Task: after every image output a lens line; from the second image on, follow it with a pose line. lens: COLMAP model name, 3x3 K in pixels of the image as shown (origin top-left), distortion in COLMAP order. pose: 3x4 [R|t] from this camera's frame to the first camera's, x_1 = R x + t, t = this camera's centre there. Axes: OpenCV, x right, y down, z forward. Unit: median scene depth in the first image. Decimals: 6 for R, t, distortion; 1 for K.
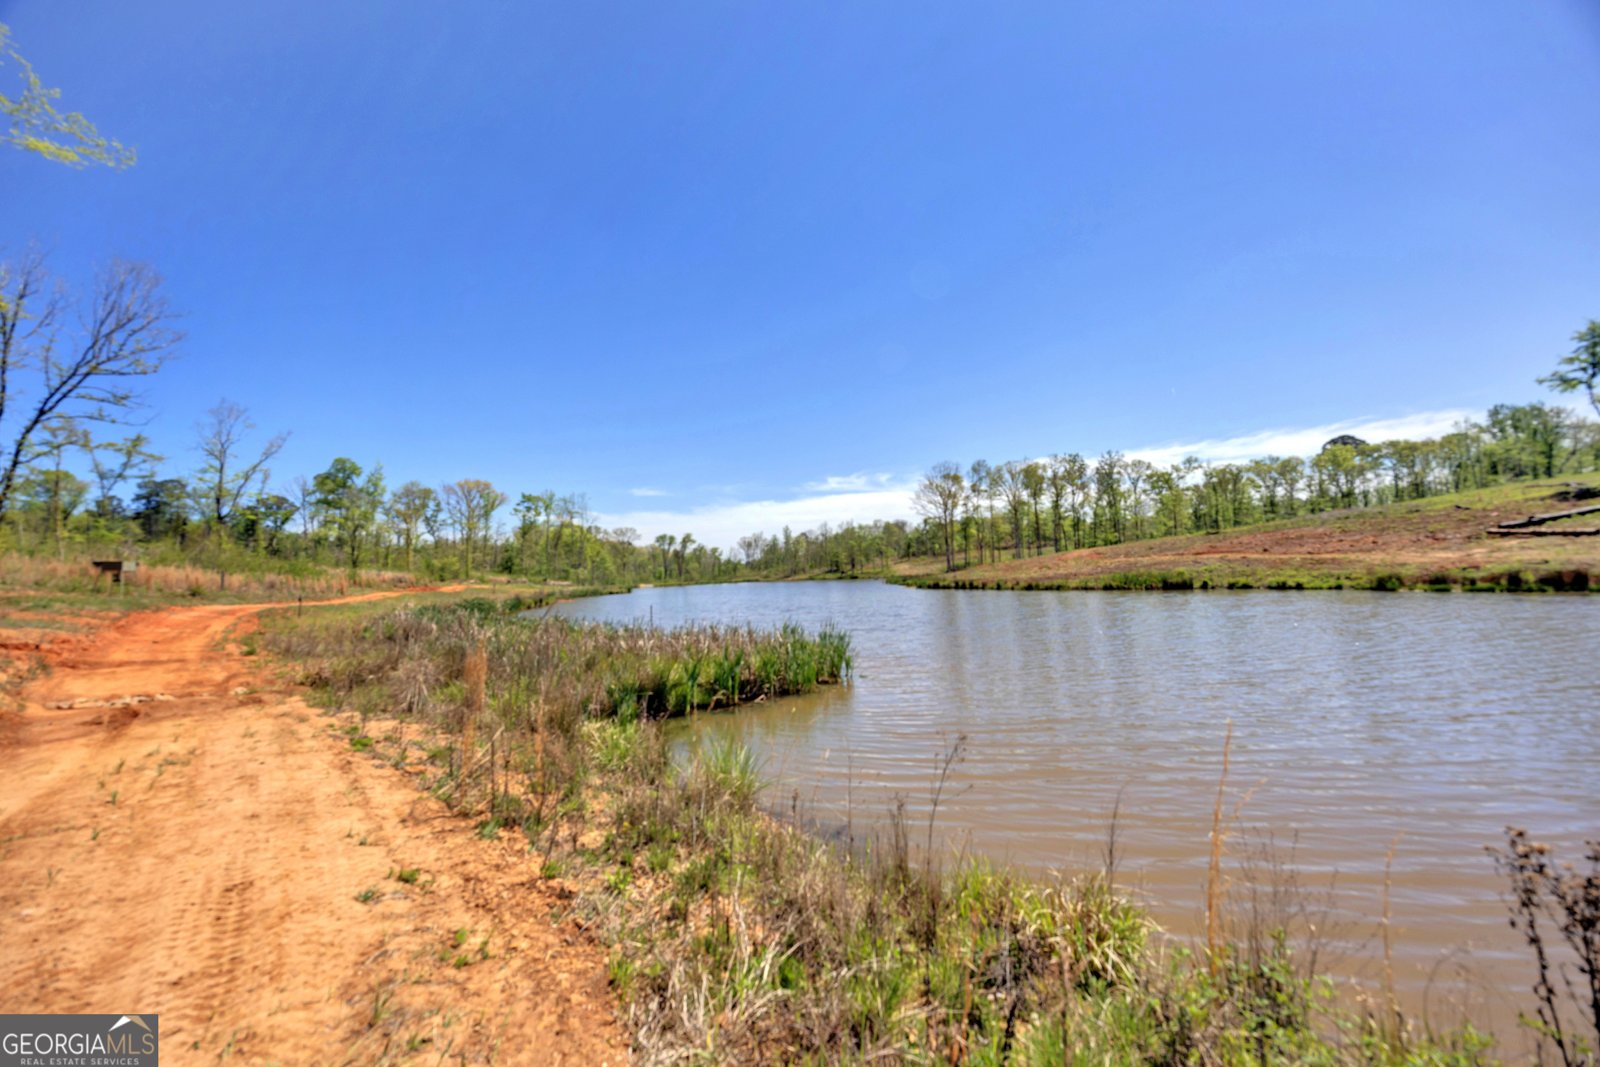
lens RADIAL K [[619.4, 0, 800.0], [0, 619.4, 533.5], [0, 0, 1]] dist [0.001214, 0.000080]
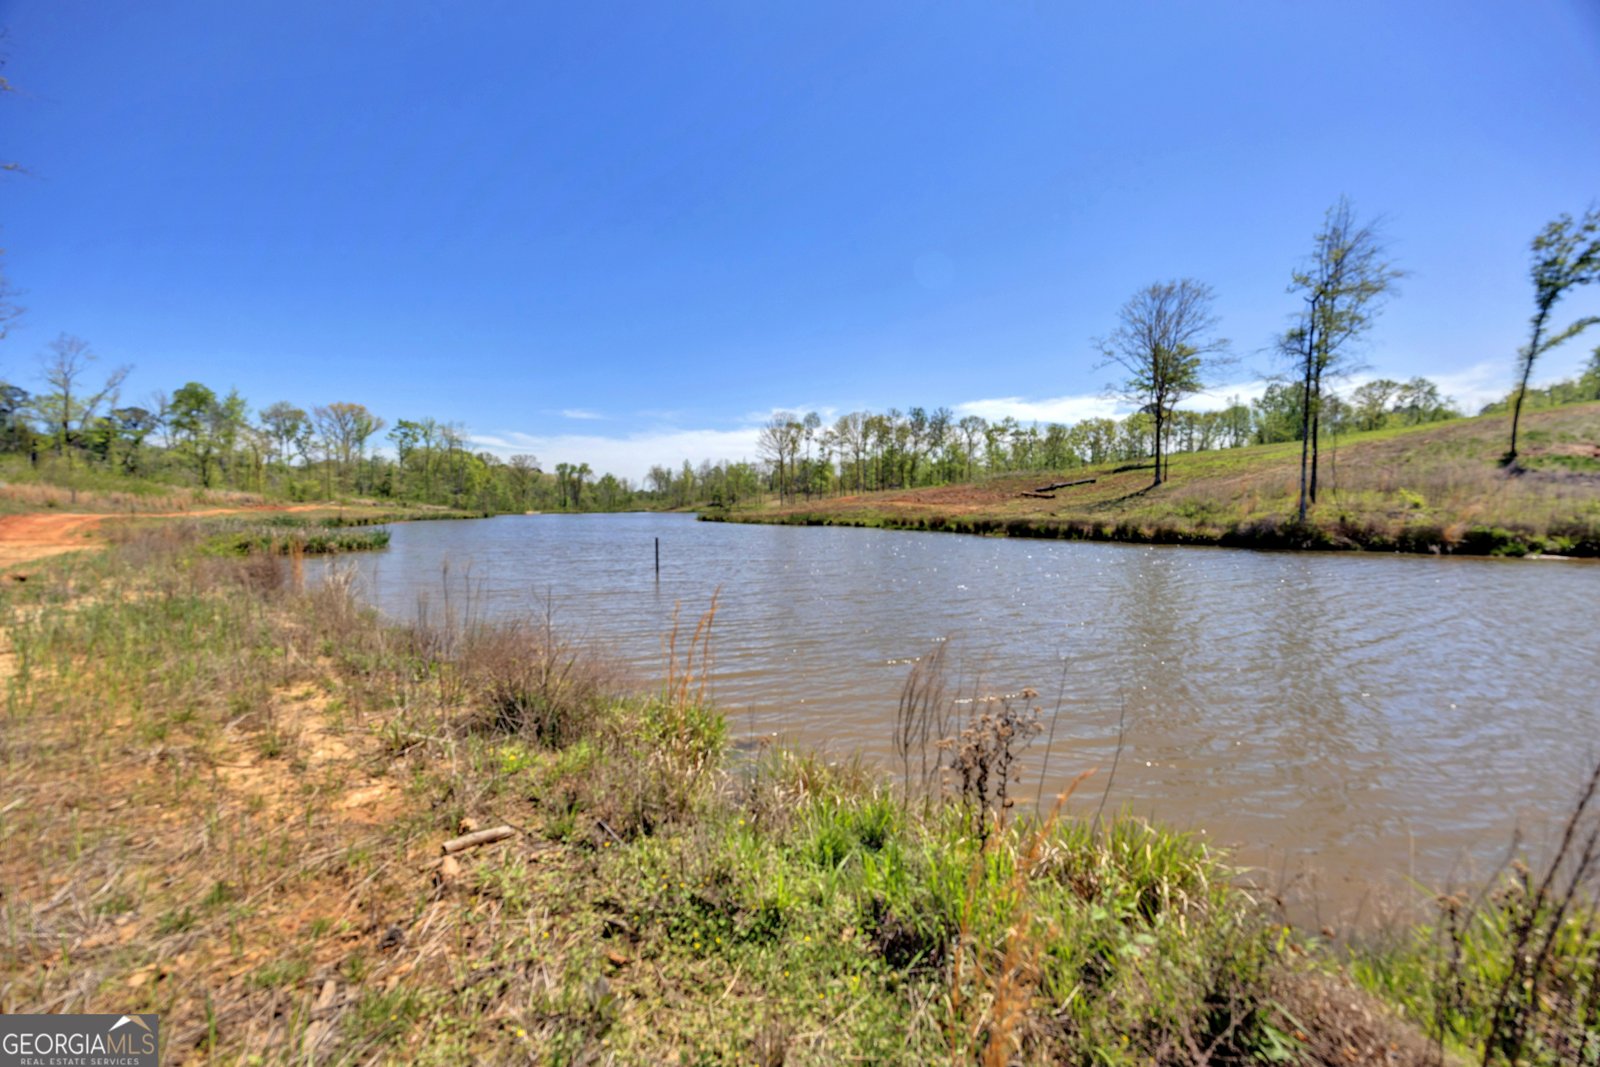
lens RADIAL K [[619.4, 0, 800.0], [0, 619.4, 533.5], [0, 0, 1]] dist [0.001214, 0.000080]
pose [[0.993388, 0.028687, 0.111162, 0.111284], [-0.040352, 0.993742, 0.104152, -0.010859], [-0.107479, -0.107949, 0.988330, -0.116232]]
